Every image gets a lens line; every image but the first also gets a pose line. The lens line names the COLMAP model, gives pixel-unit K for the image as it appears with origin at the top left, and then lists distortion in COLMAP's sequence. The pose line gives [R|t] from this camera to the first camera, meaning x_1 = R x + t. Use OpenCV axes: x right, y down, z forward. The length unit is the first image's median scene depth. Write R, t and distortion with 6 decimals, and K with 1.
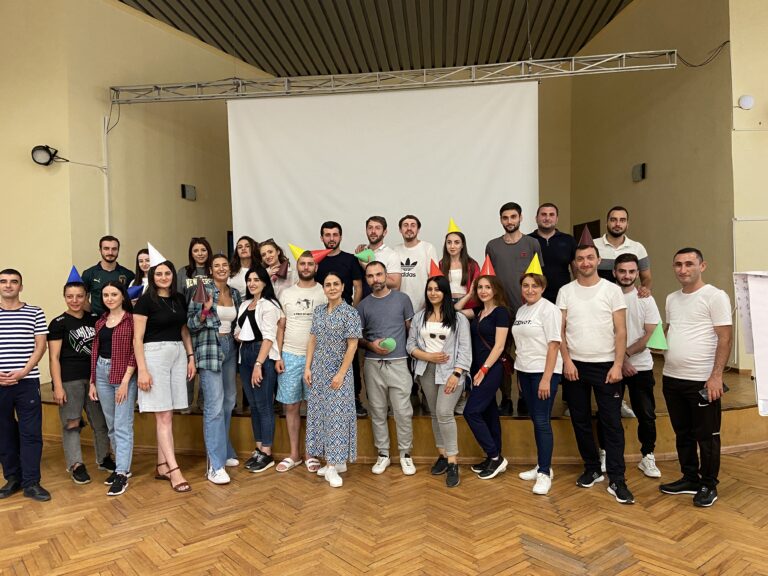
lens RADIAL K [[572.5, 0, 373.6], [0, 572.5, 292.7], [0, 0, 1]] dist [0.096144, -0.102907]
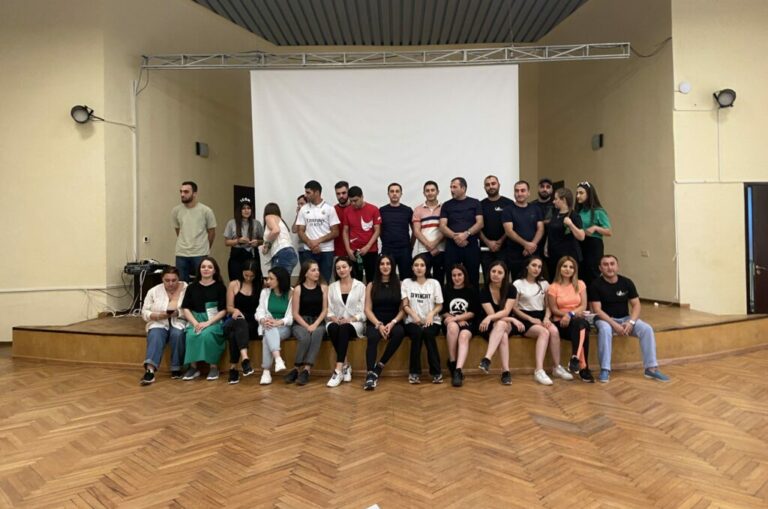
lens RADIAL K [[574.1, 0, 384.1], [0, 574.1, 236.6], [0, 0, 1]] dist [0.068420, -0.001960]
pose [[0.995503, 0.005945, 0.094543, -0.104039], [-0.003890, 0.999752, -0.021909, 0.018101], [-0.094650, 0.021443, 0.995280, -0.156258]]
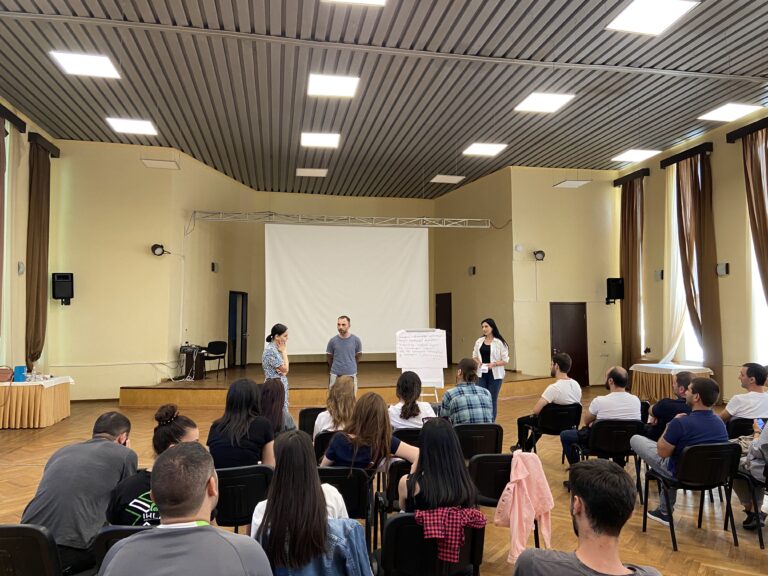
lens RADIAL K [[572.5, 0, 373.6], [0, 572.5, 292.7], [0, 0, 1]] dist [0.096144, -0.102907]
pose [[0.958392, 0.031201, 0.283745, -0.458889], [-0.012800, 0.997706, -0.066473, -0.006018], [-0.285168, 0.060076, 0.956593, -0.839973]]
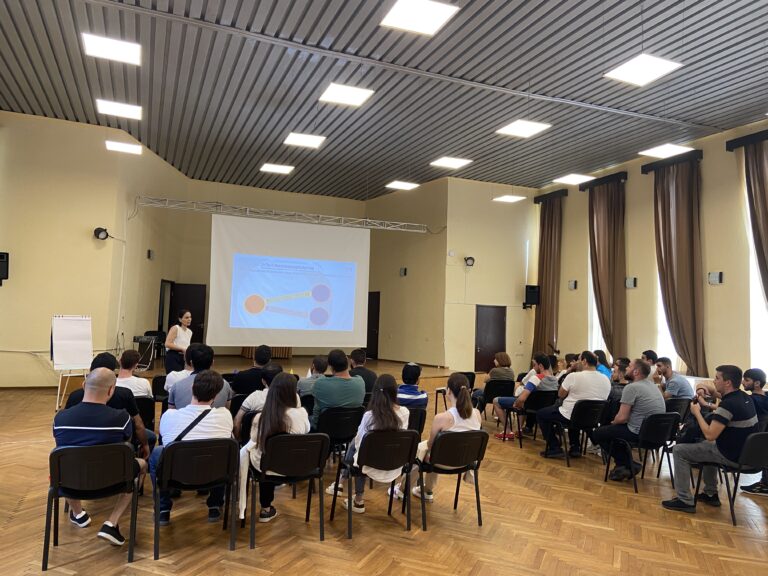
lens RADIAL K [[571.8, 0, 360.0], [0, 571.8, 286.8], [0, 0, 1]] dist [0.099104, -0.107964]
pose [[0.889671, 0.076252, 0.450189, -0.672757], [-0.047833, 0.996096, -0.074189, 0.000211], [-0.454089, 0.044470, 0.889846, -0.825956]]
